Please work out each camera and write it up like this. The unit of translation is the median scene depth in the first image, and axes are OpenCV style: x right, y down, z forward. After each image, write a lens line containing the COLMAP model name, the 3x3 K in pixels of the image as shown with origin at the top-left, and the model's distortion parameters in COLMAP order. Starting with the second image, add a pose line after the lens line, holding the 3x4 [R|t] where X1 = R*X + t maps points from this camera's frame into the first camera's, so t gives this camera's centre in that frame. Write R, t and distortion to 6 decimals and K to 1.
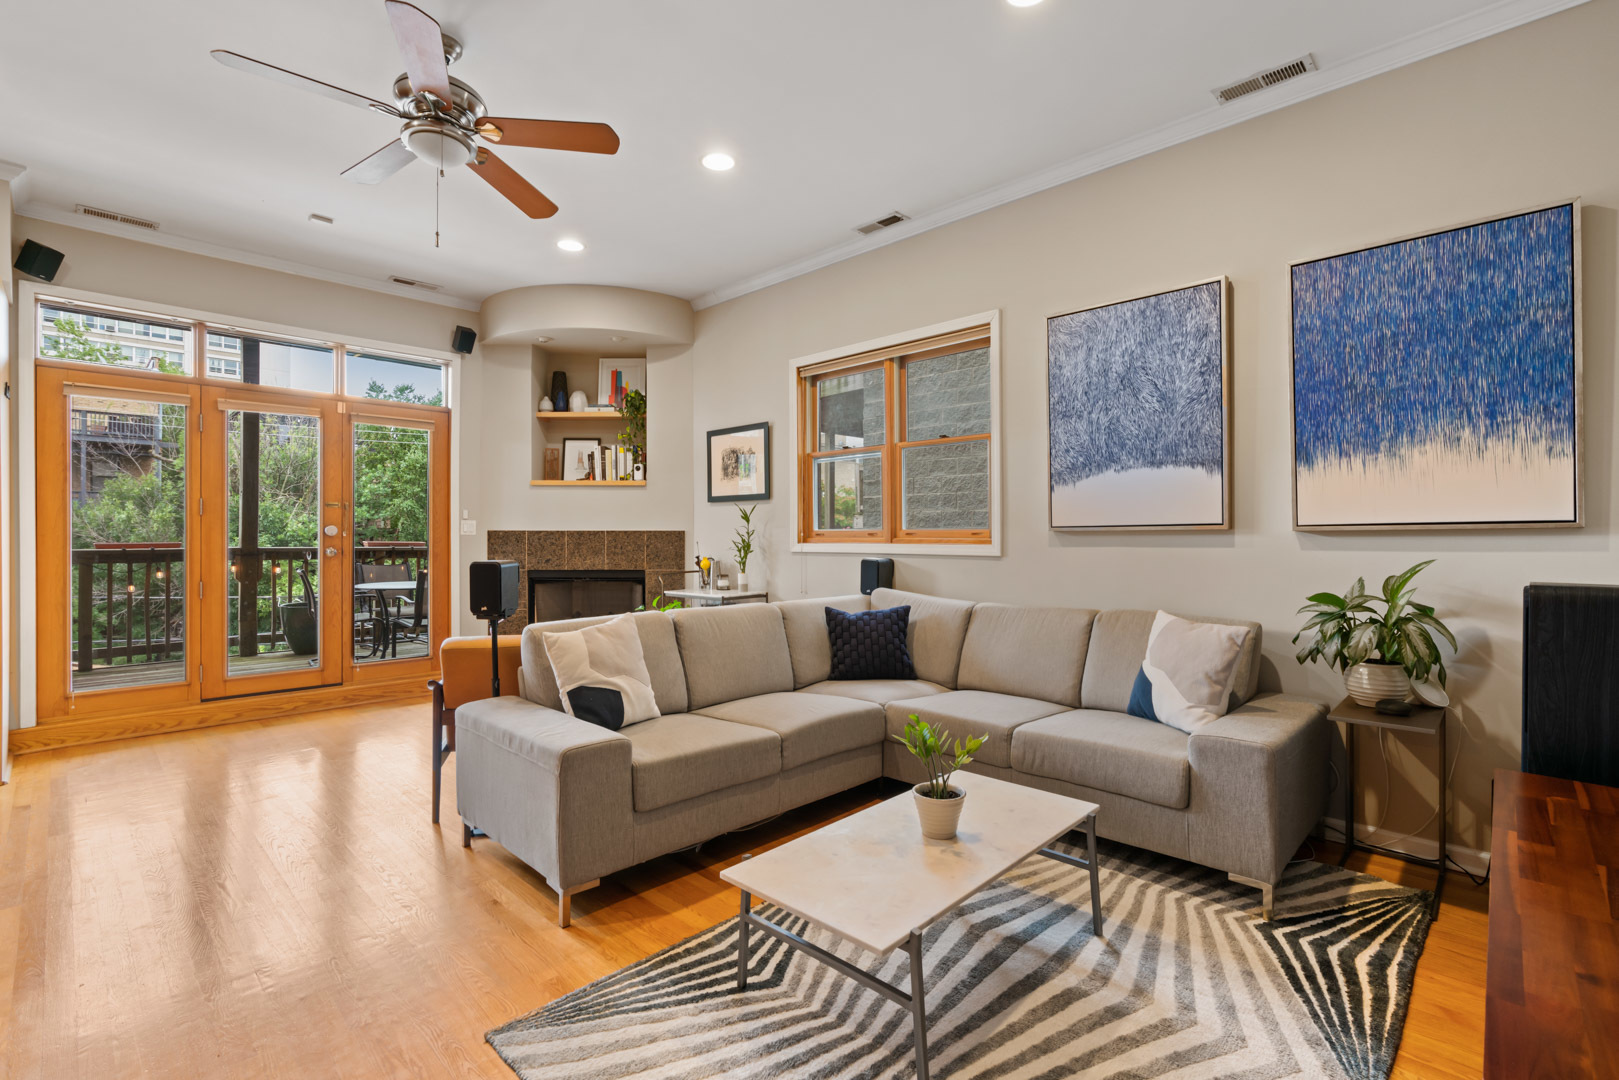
lens RADIAL K [[730.8, 0, 813.8], [0, 730.8, 538.4], [0, 0, 1]] dist [-0.008156, 0.003157]
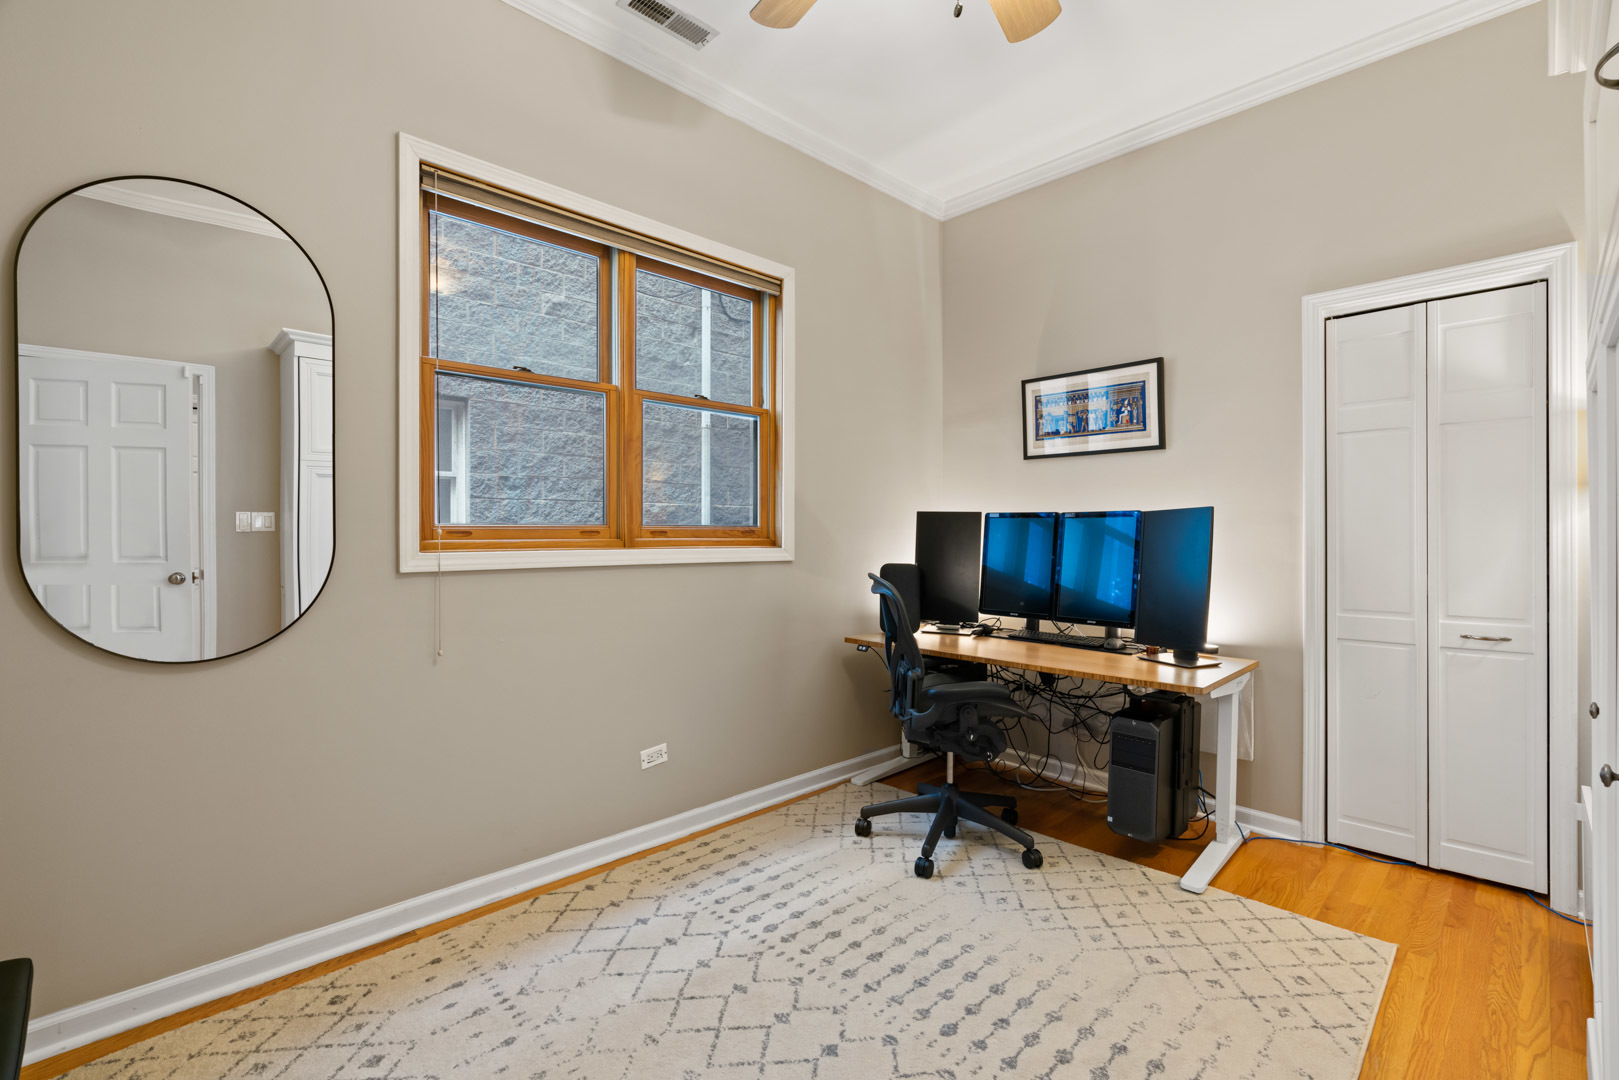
lens RADIAL K [[730.8, 0, 813.0], [0, 730.8, 537.2], [0, 0, 1]] dist [-0.008156, 0.003157]
pose [[0.016010, 0.000216, 0.999872, -0.727775], [0.000865, 1.000000, -0.000230, -0.003295], [-0.999871, 0.000869, 0.016010, 1.168326]]
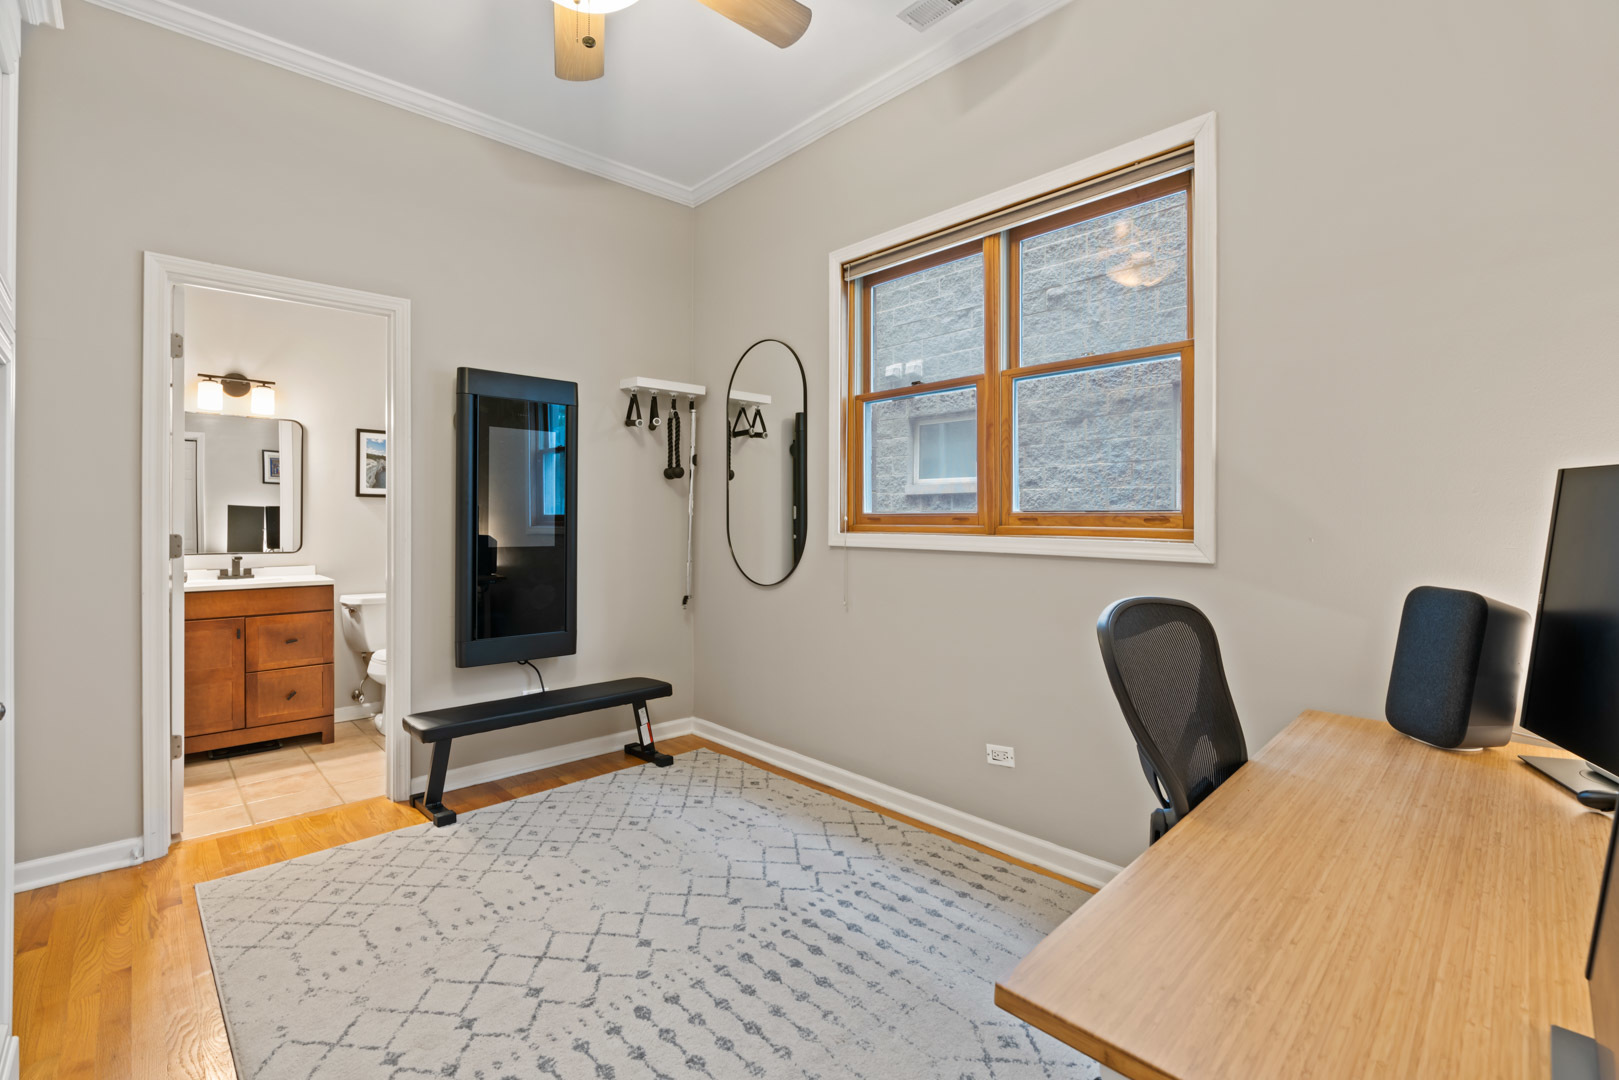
lens RADIAL K [[730.8, 0, 813.6], [0, 730.8, 525.2], [0, 0, 1]] dist [-0.008156, 0.003157]
pose [[0.999101, 0.011680, -0.040752, -0.028057], [-0.011464, 0.999919, 0.005533, -0.004686], [0.040814, -0.005061, 0.999154, 0.530673]]
